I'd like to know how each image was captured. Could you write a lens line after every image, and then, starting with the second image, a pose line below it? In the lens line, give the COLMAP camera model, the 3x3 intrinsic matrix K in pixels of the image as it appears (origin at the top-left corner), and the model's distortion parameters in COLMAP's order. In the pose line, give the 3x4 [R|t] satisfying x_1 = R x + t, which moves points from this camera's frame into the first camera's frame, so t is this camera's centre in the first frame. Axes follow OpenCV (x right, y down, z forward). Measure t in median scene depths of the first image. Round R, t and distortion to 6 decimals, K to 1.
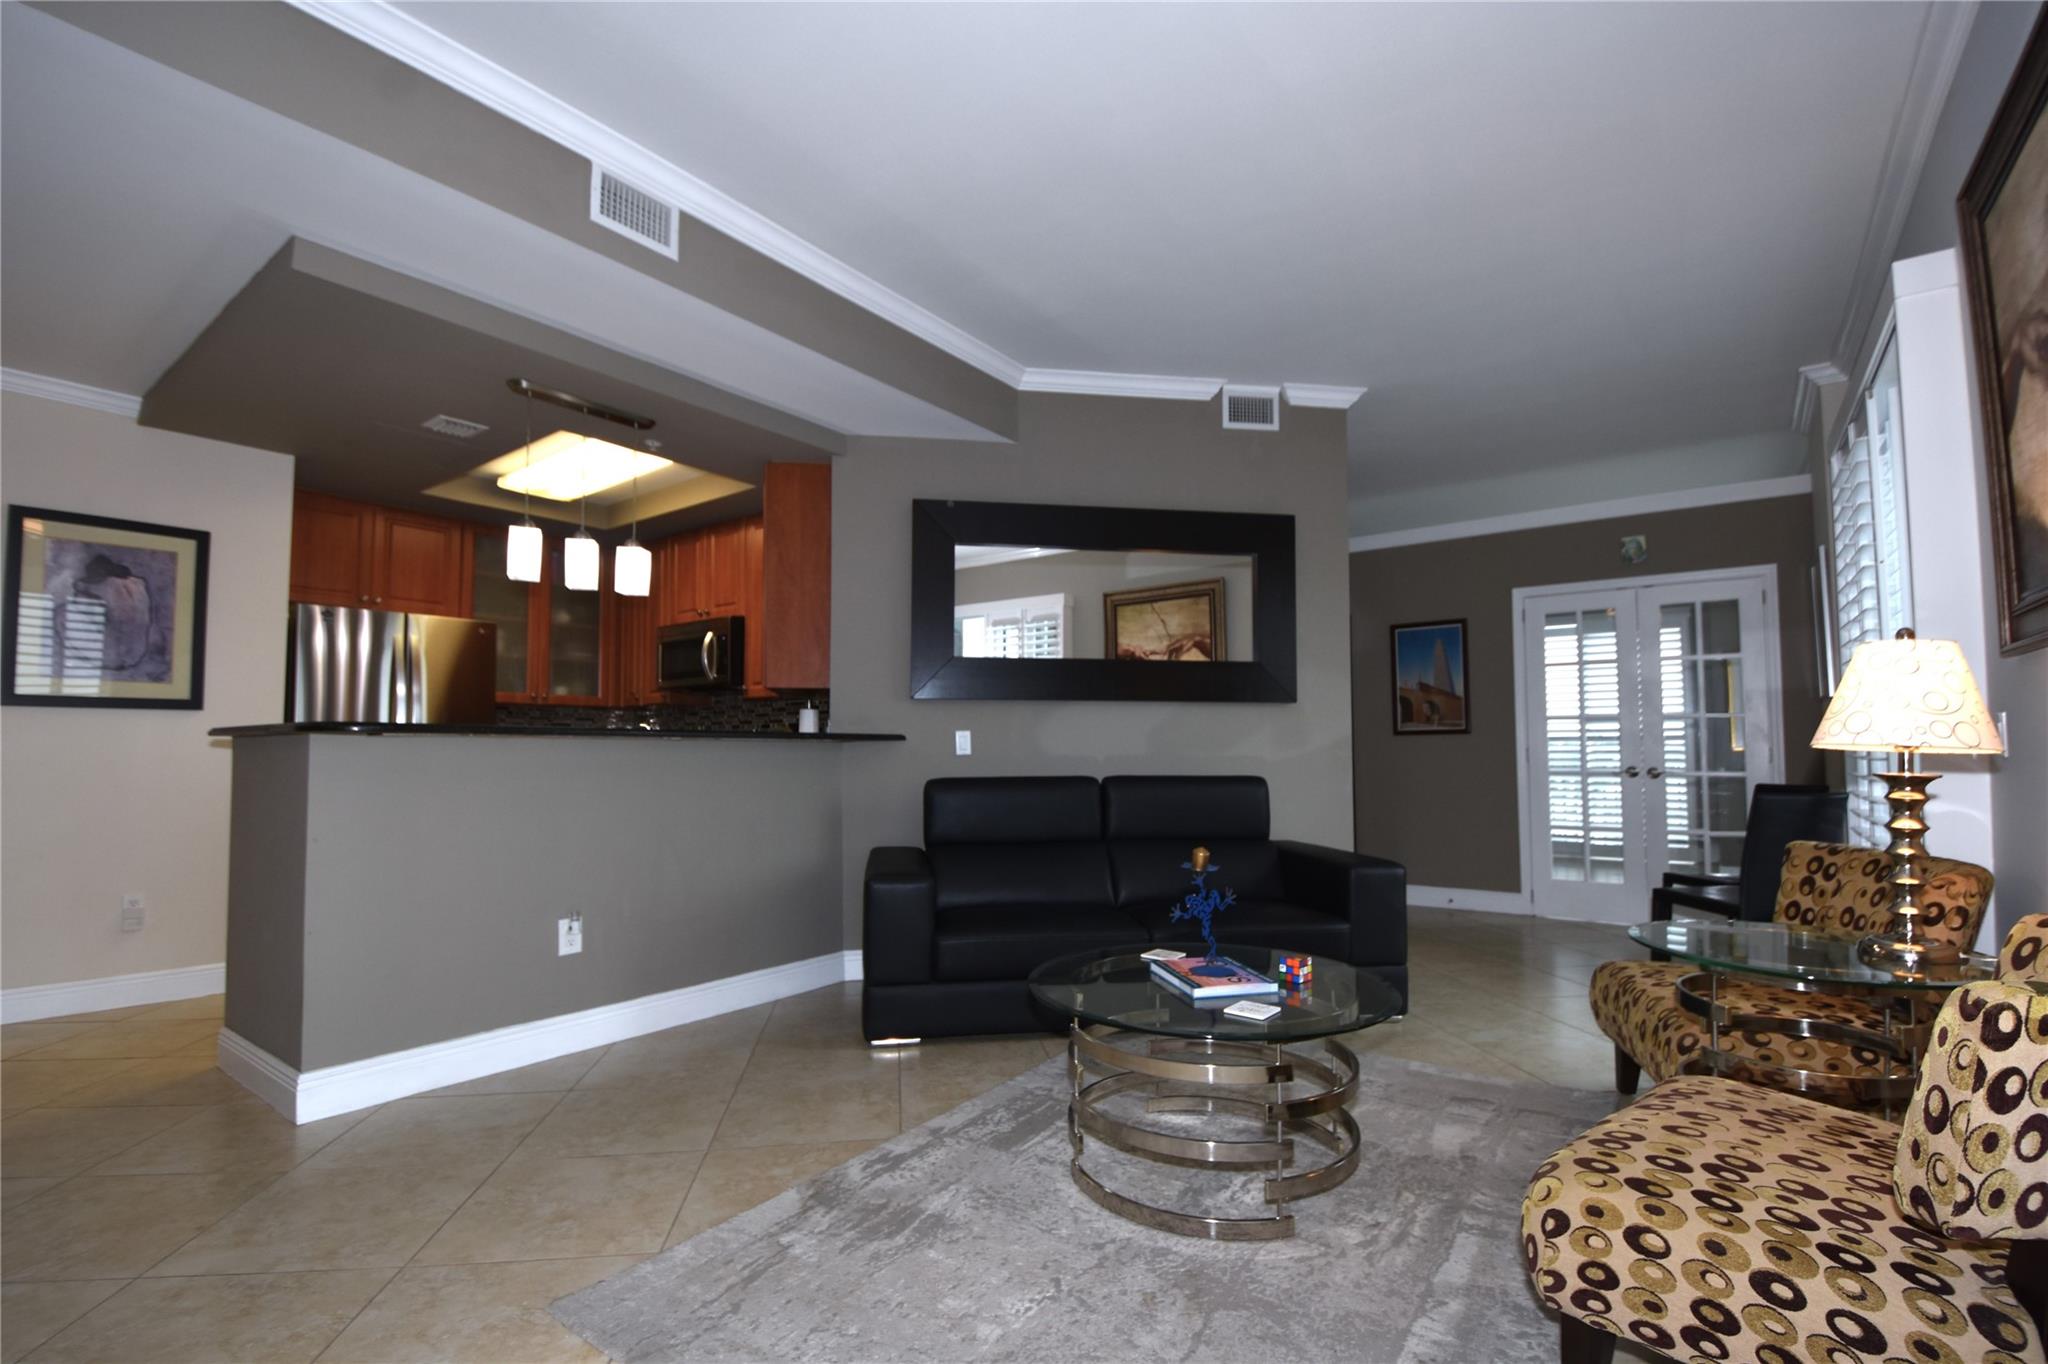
lens RADIAL K [[987.6, 0, 1038.3], [0, 987.6, 711.9], [0, 0, 1]] dist [0.029689, -0.027478]
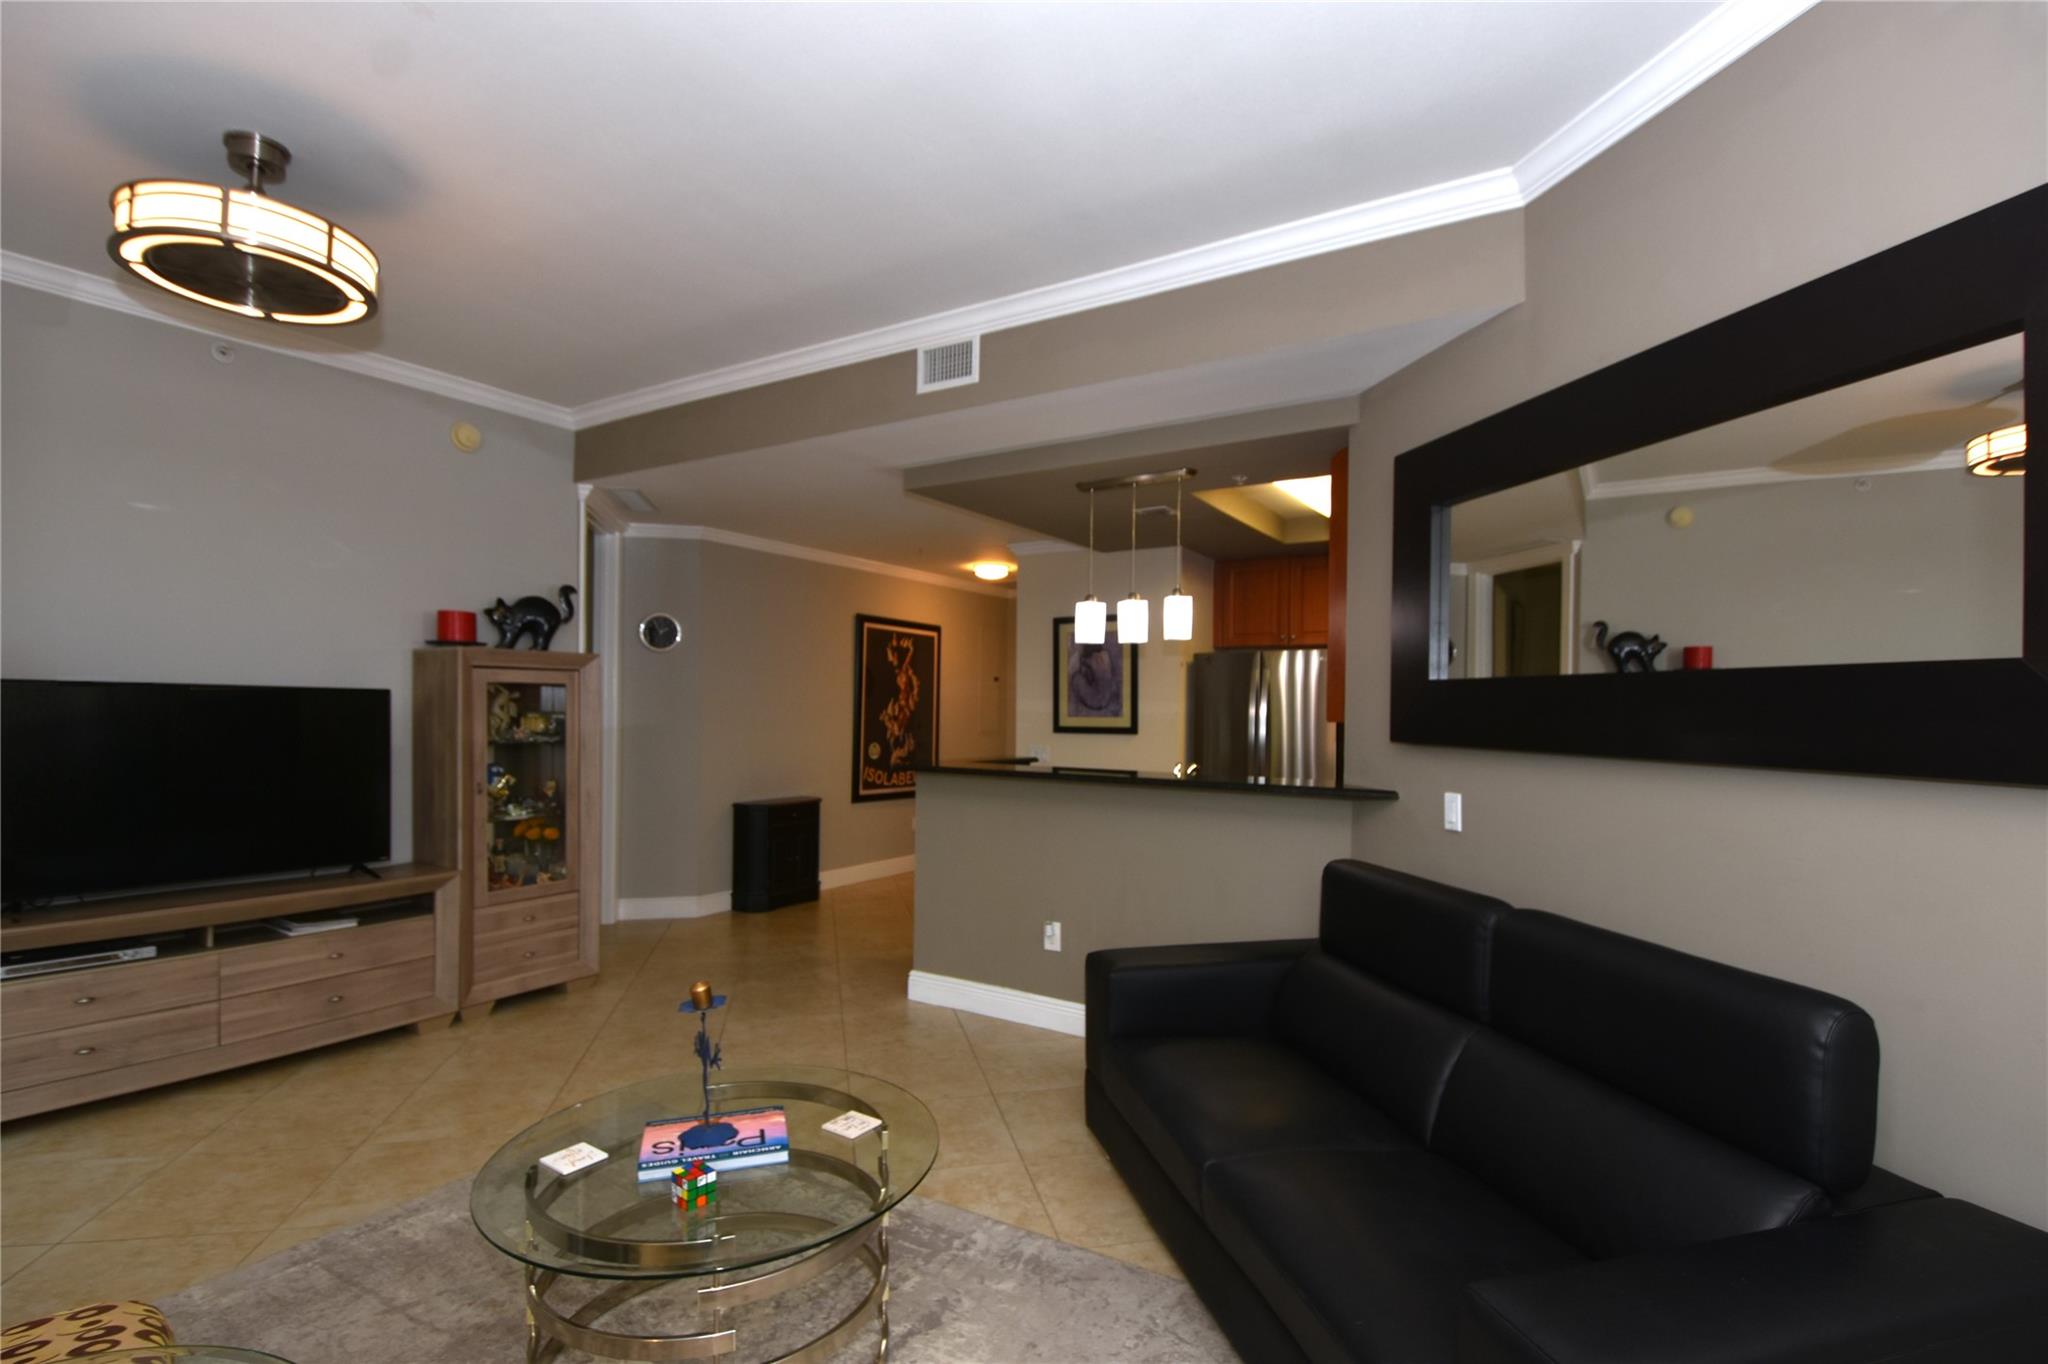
lens RADIAL K [[987.6, 0, 1038.3], [0, 987.6, 711.9], [0, 0, 1]] dist [0.029689, -0.027478]
pose [[0.075132, 0.007528, -0.997145, 0.757373], [0.032684, 0.999416, 0.010008, -0.066853], [0.996638, -0.033342, 0.074842, 0.896781]]
